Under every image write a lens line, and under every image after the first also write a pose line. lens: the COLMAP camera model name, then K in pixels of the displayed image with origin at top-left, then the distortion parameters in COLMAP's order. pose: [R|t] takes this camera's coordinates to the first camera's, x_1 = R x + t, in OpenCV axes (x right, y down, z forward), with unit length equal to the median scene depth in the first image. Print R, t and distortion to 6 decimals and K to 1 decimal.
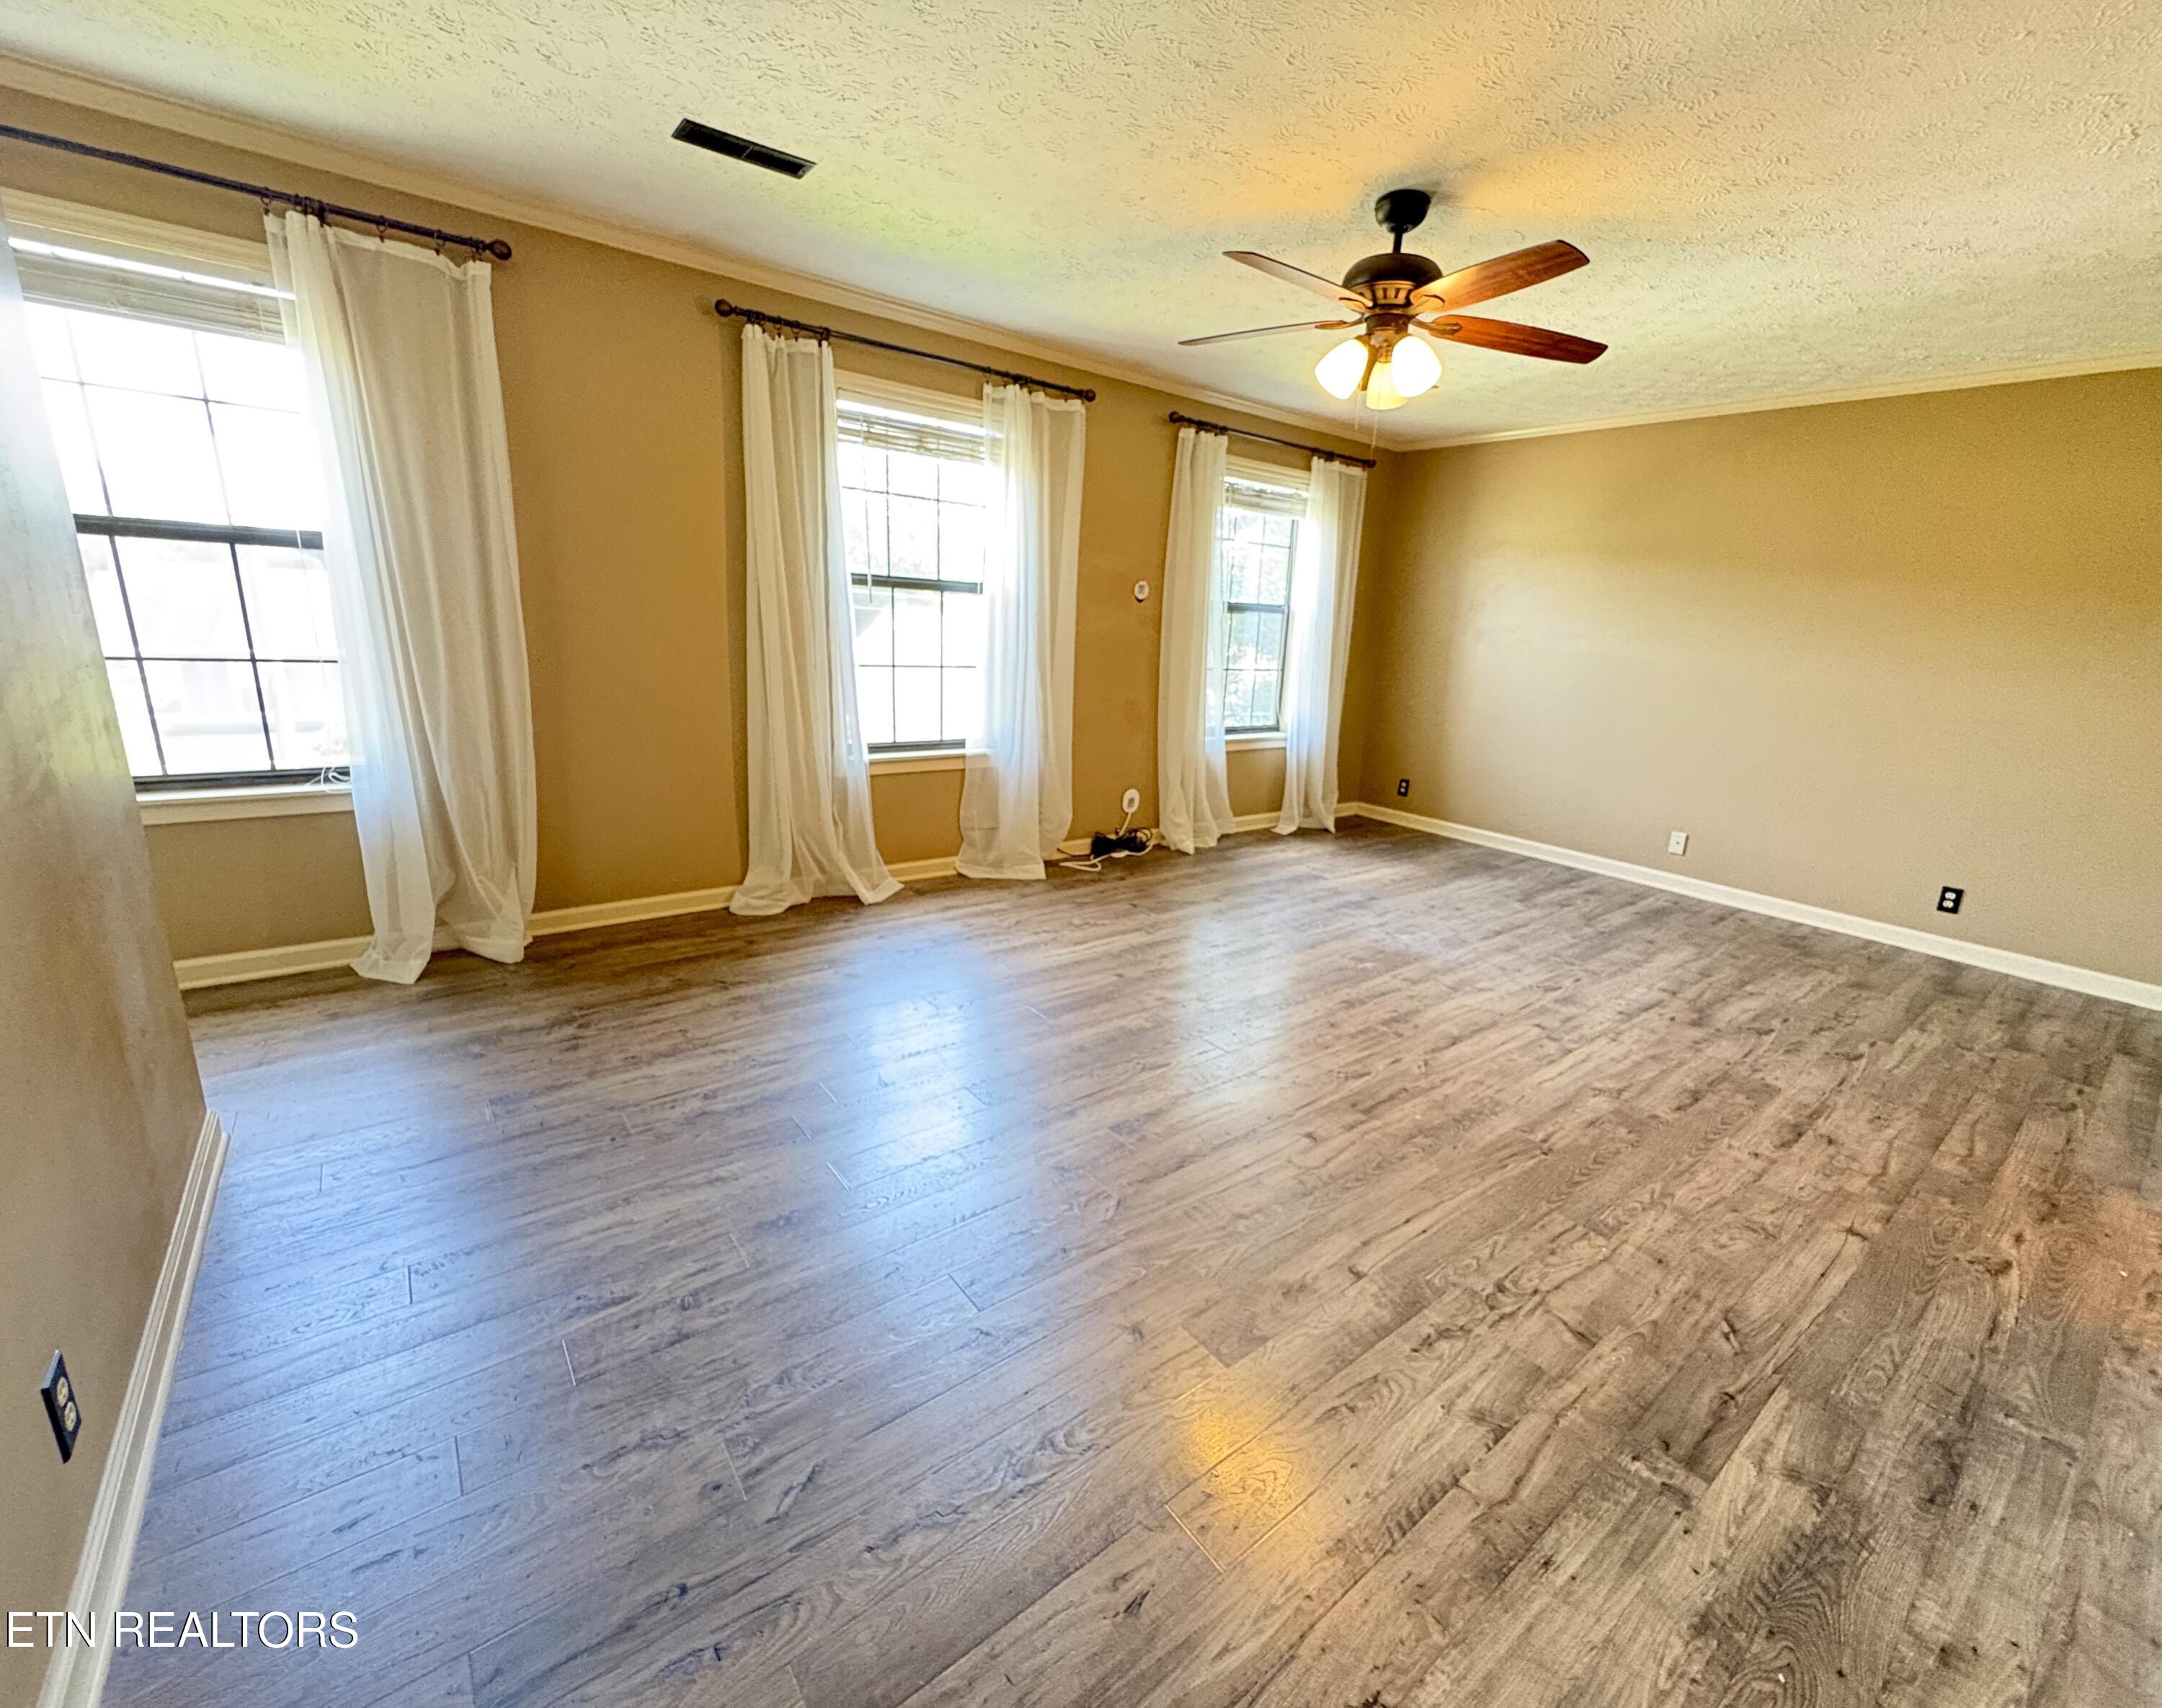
lens RADIAL K [[932.3, 0, 1081.0], [0, 932.3, 854.0], [0, 0, 1]] dist [0.000902, -0.000152]
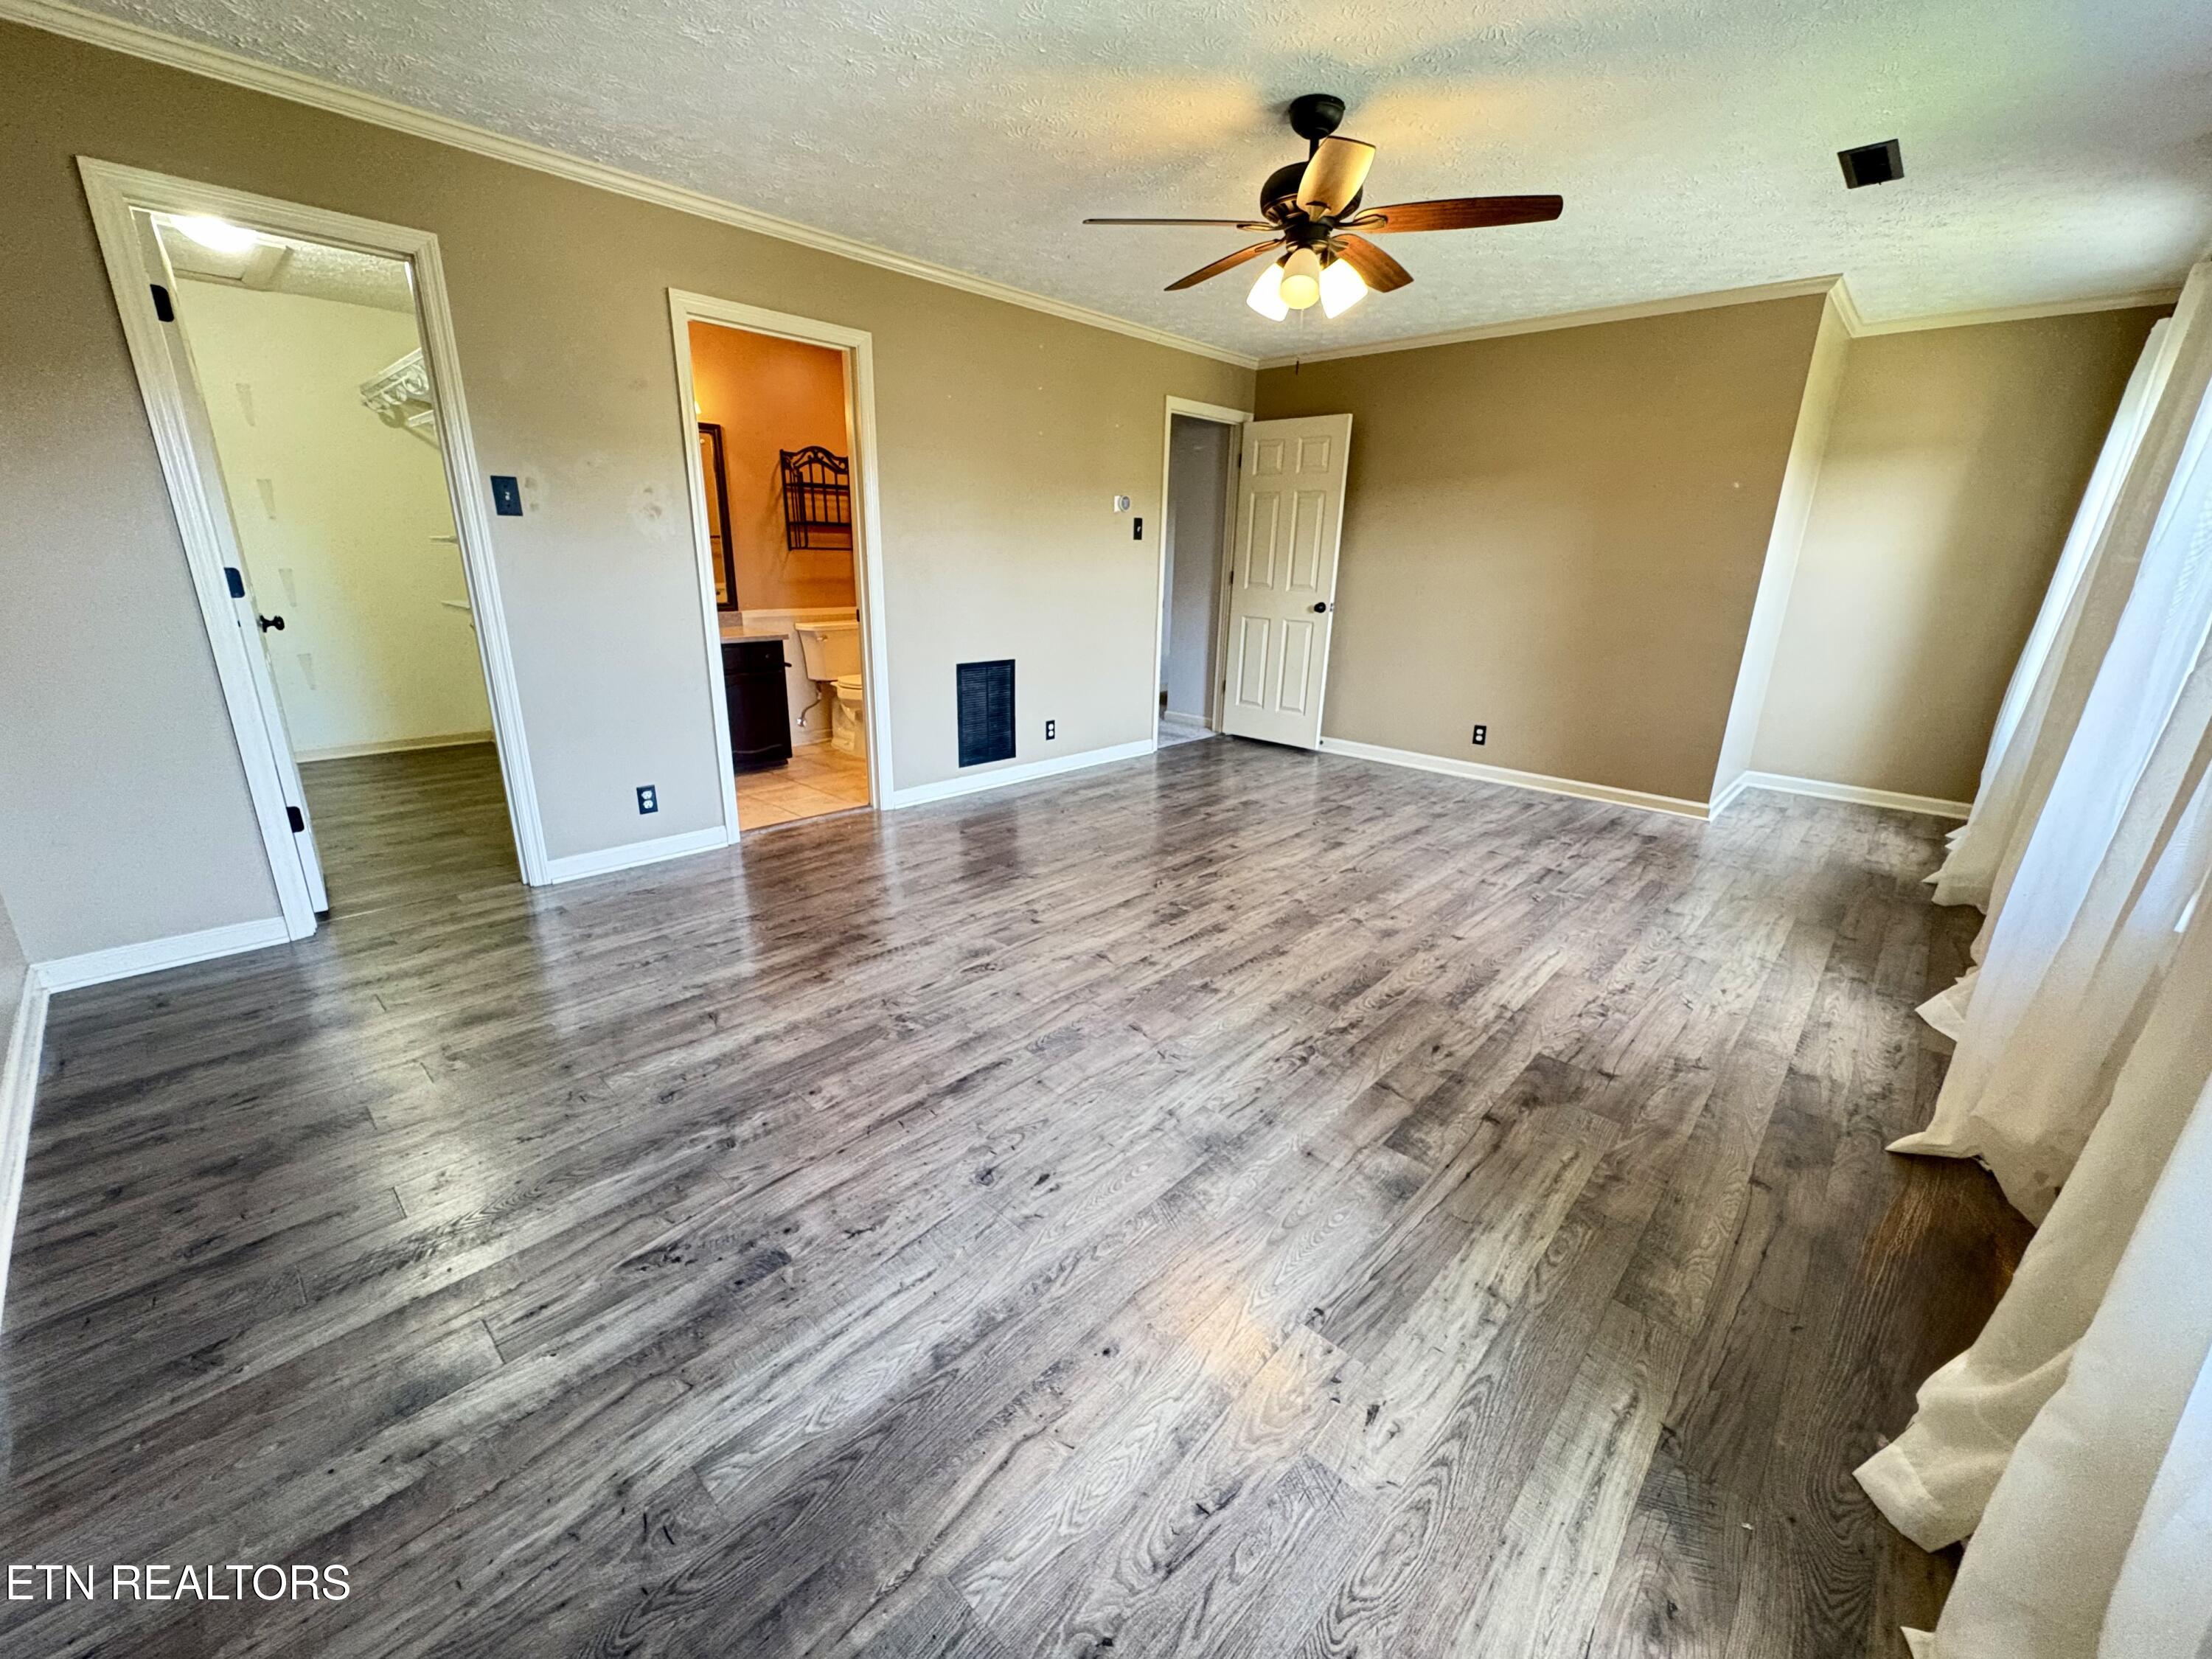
lens RADIAL K [[882.2, 0, 1103.2], [0, 882.2, 828.5], [0, 0, 1]] dist [0.000232, 0.000220]
pose [[-0.981889, -0.023257, -0.188025, 0.544699], [-0.118719, 0.848954, 0.514960, -0.365208], [0.147648, 0.527955, -0.836339, 1.590967]]
